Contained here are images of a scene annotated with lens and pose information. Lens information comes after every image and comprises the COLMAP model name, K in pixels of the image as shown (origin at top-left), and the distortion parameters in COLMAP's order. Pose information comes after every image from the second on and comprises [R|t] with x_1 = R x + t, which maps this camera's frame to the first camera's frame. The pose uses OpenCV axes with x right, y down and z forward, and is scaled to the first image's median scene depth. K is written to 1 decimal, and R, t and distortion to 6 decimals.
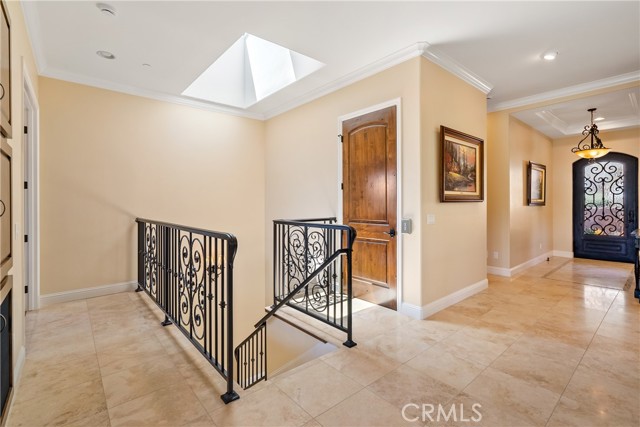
lens RADIAL K [[294.3, 0, 317.9], [0, 294.3, 204.5], [0, 0, 1]] dist [0.000980, 0.000189]
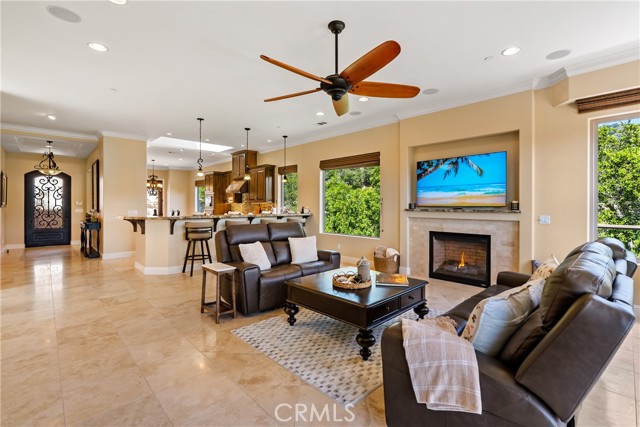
lens RADIAL K [[294.3, 0, 317.9], [0, 294.3, 204.5], [0, 0, 1]] dist [0.000980, 0.000189]
pose [[-0.044003, 0.004998, 0.999019, -0.848793], [0.000669, 0.999987, -0.004973, -0.001400], [-0.999031, 0.000450, -0.044006, -0.386319]]
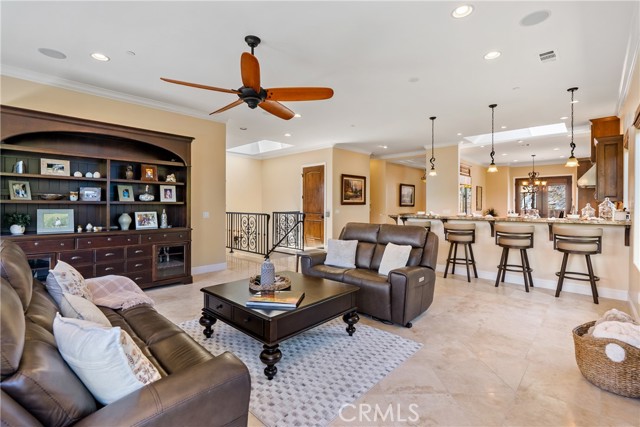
lens RADIAL K [[294.3, 0, 317.9], [0, 294.3, 204.5], [0, 0, 1]] dist [0.000980, 0.000189]
pose [[0.992776, 0.007669, 0.119734, -0.067037], [-0.007104, 0.999962, -0.005139, 0.003834], [-0.119769, 0.004251, 0.992793, -1.228880]]
